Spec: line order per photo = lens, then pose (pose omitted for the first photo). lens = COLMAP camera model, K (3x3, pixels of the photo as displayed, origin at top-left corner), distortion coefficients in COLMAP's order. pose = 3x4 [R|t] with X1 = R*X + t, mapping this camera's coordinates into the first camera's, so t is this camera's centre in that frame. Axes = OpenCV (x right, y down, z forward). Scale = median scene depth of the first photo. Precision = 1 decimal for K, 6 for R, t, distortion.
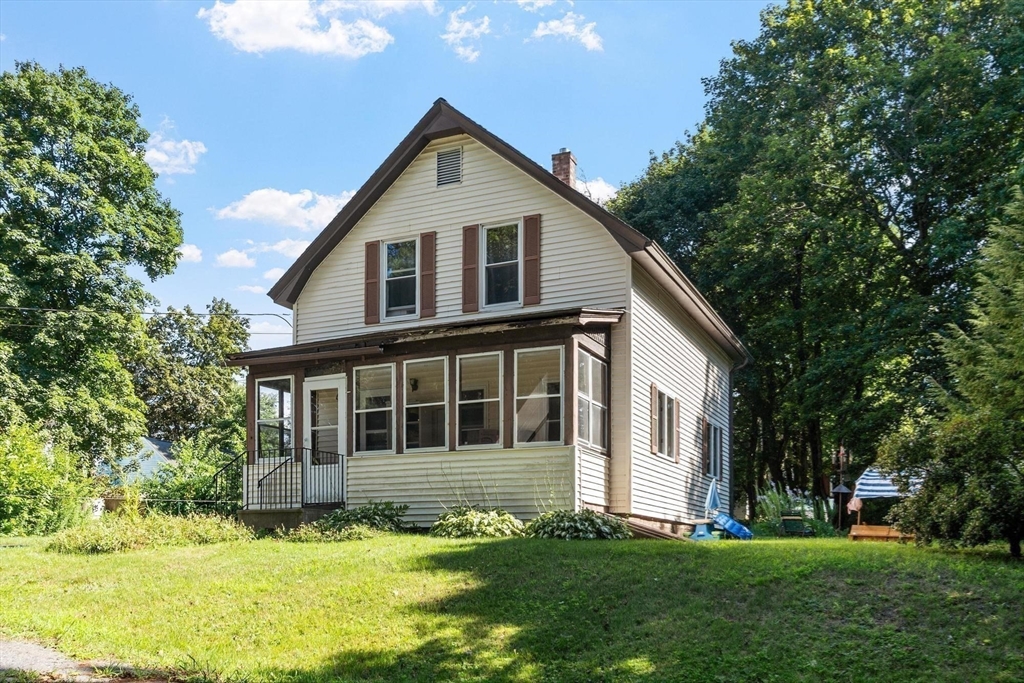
lens RADIAL K [[918.3, 0, 512.0], [0, 918.3, 341.5], [0, 0, 1]] dist [0.003512, 0.000495]
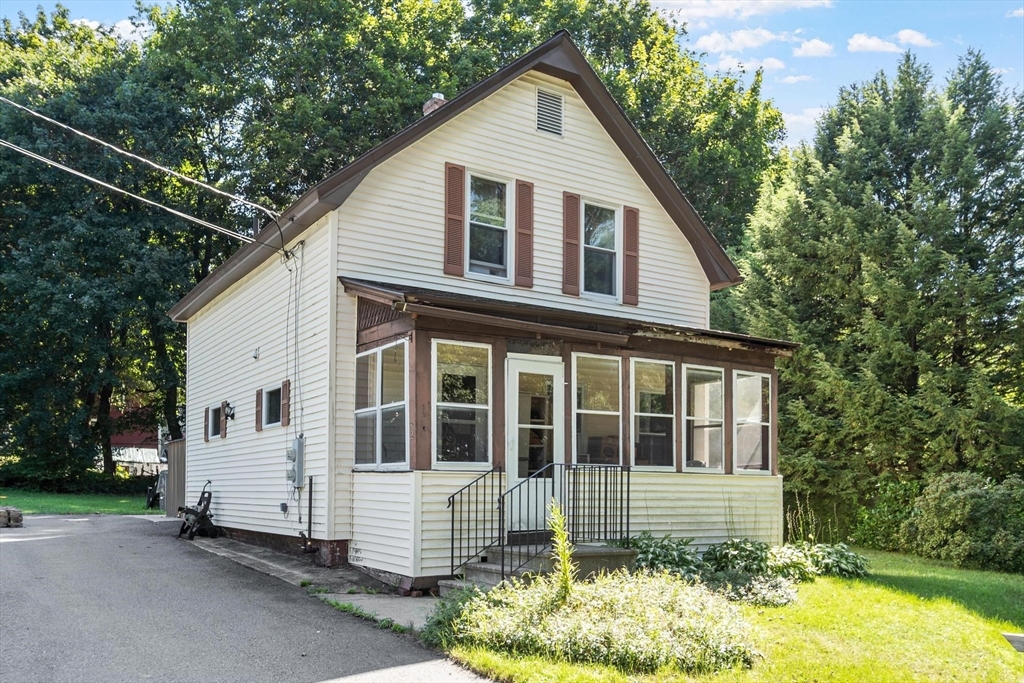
lens RADIAL K [[829.7, 0, 512.0], [0, 829.7, 341.5], [0, 0, 1]] dist [-0.003762, -0.000422]
pose [[0.543398, 0.150181, 0.825932, -0.724782], [-0.207096, 0.977441, -0.041477, 0.055137], [-0.813529, -0.148509, 0.562242, 0.616876]]
